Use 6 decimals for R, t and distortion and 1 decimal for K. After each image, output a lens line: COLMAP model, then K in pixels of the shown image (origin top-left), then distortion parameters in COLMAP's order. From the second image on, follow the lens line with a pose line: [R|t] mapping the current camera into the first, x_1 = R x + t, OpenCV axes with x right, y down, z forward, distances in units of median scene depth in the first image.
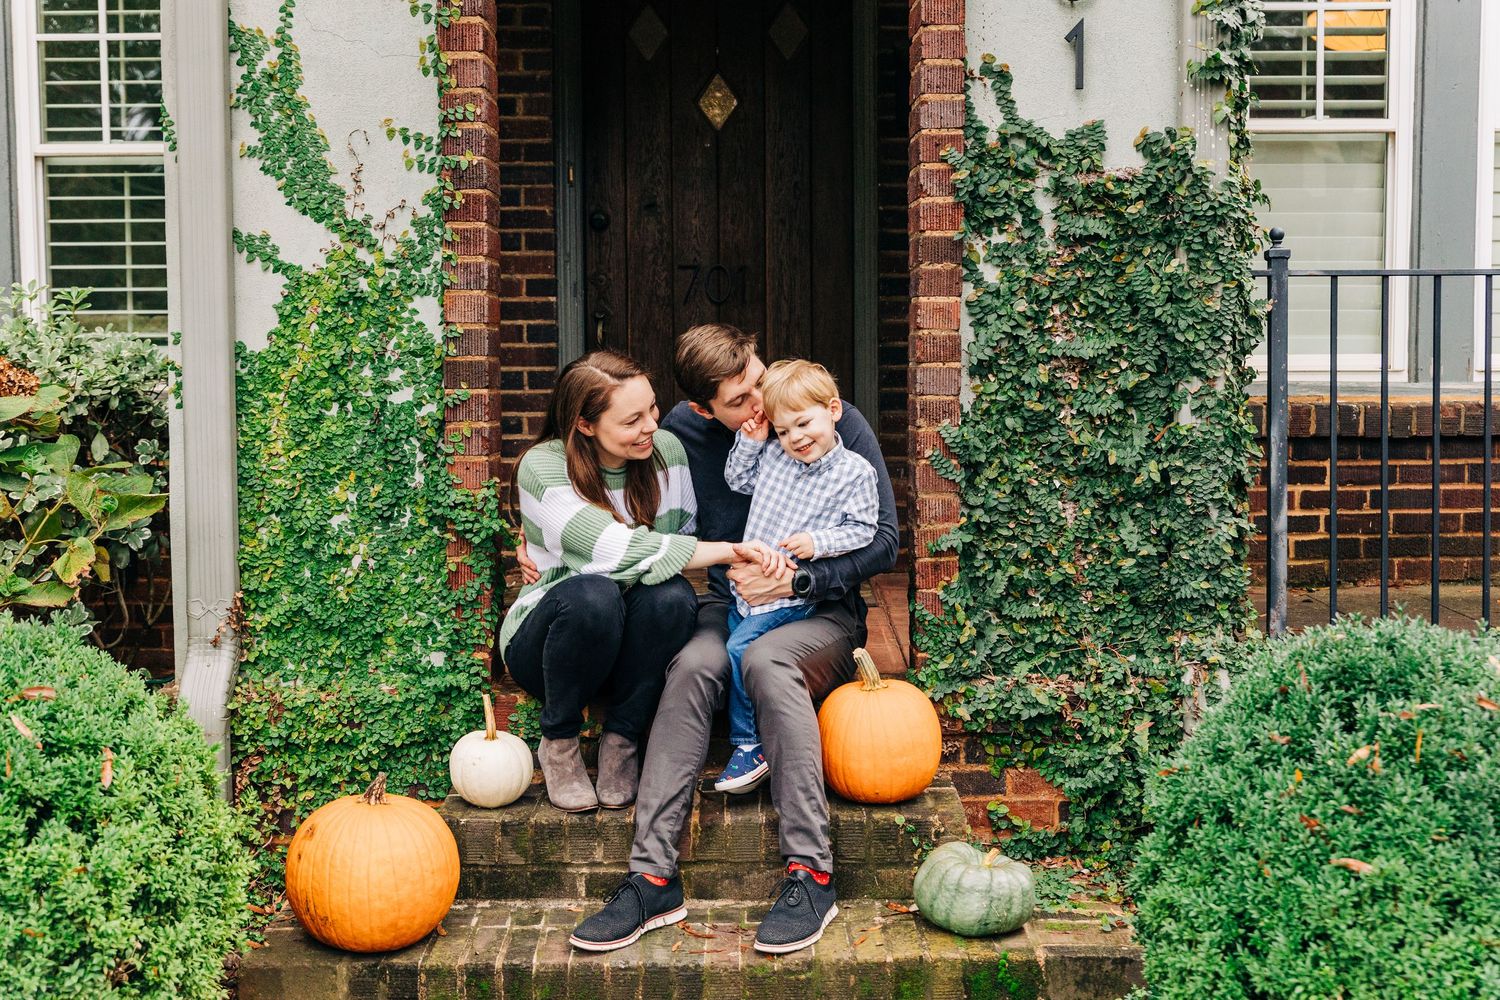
lens RADIAL K [[1884.9, 0, 752.1], [0, 1884.9, 494.4], [0, 0, 1]] dist [0.032160, 0.000000]
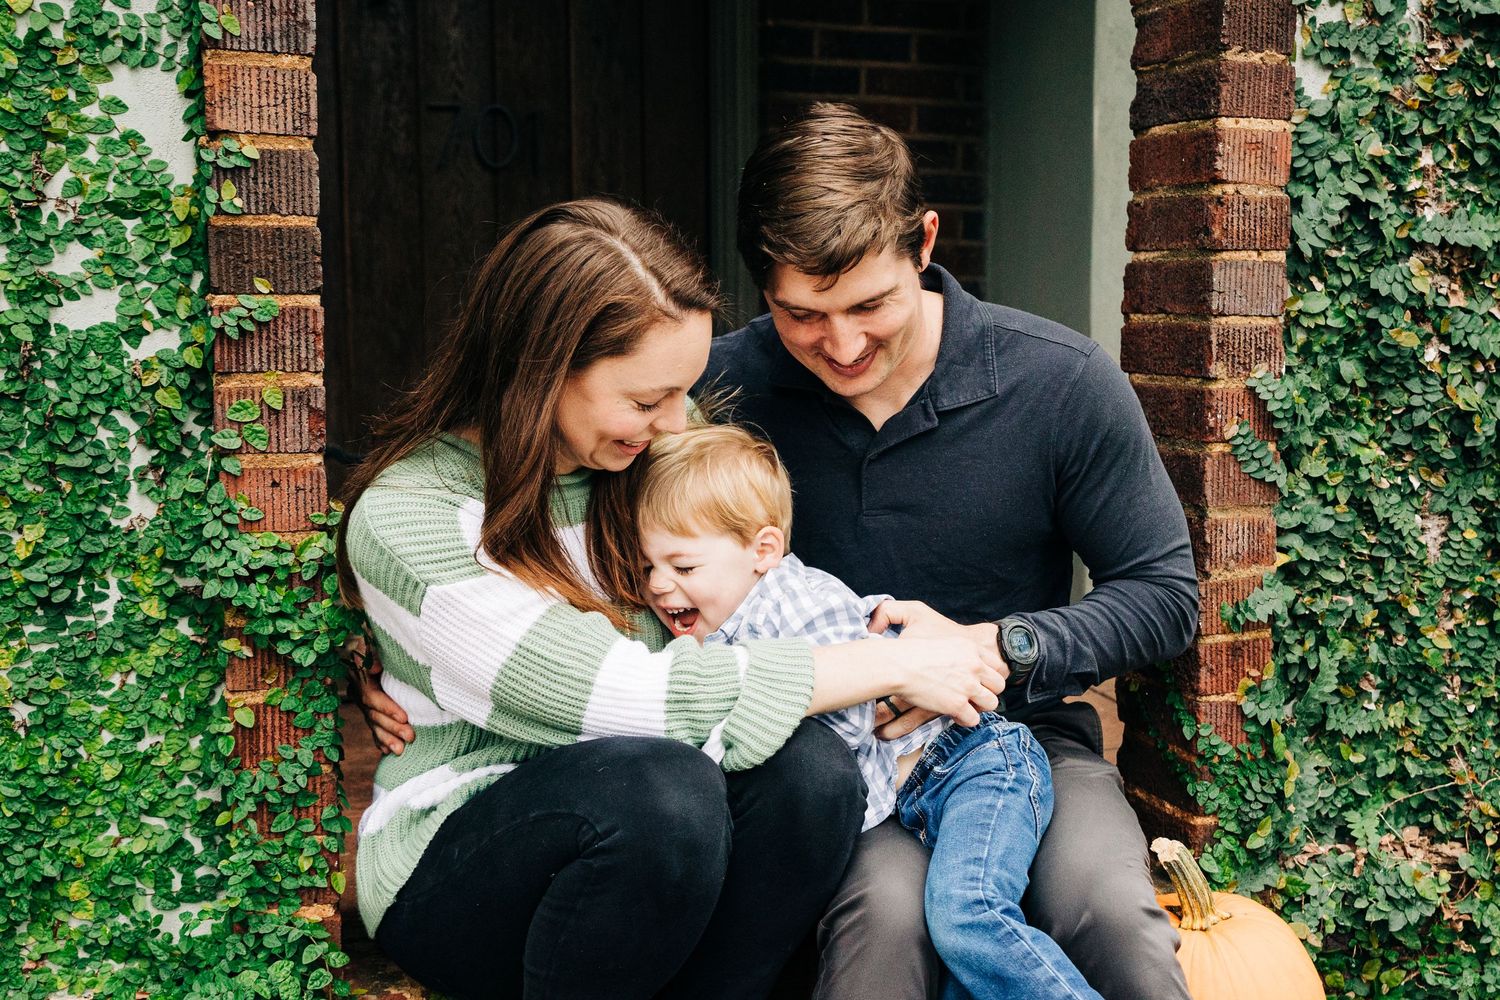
lens RADIAL K [[1656.7, 0, 746.0], [0, 1656.7, 516.1], [0, 0, 1]] dist [0.018749, 0.000000]
pose [[0.937366, -0.035283, 0.346554, -0.181357], [0.013799, 0.997837, 0.064269, -0.029172], [-0.348072, -0.055462, 0.935826, 0.615813]]
